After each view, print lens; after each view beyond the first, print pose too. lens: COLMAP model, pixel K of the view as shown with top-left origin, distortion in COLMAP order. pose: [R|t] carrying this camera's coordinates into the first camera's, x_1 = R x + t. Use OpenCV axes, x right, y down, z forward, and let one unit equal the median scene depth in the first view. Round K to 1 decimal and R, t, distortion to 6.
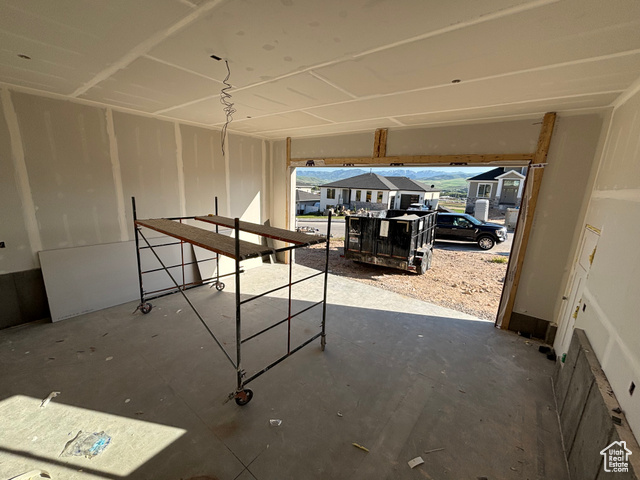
lens RADIAL K [[256.3, 0, 320.0], [0, 256.3, 240.0], [0, 0, 1]] dist [-0.000288, 0.000295]
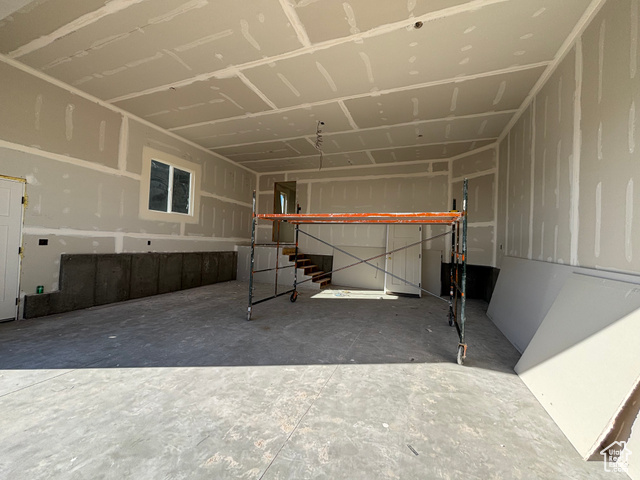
lens RADIAL K [[256.3, 0, 320.0], [0, 256.3, 240.0], [0, 0, 1]] dist [-0.000288, 0.000295]
pose [[-0.958439, -0.082165, -0.273209, 0.035002], [-0.134942, 0.974297, 0.180376, -0.110425], [0.251366, 0.209747, -0.944892, 1.641633]]
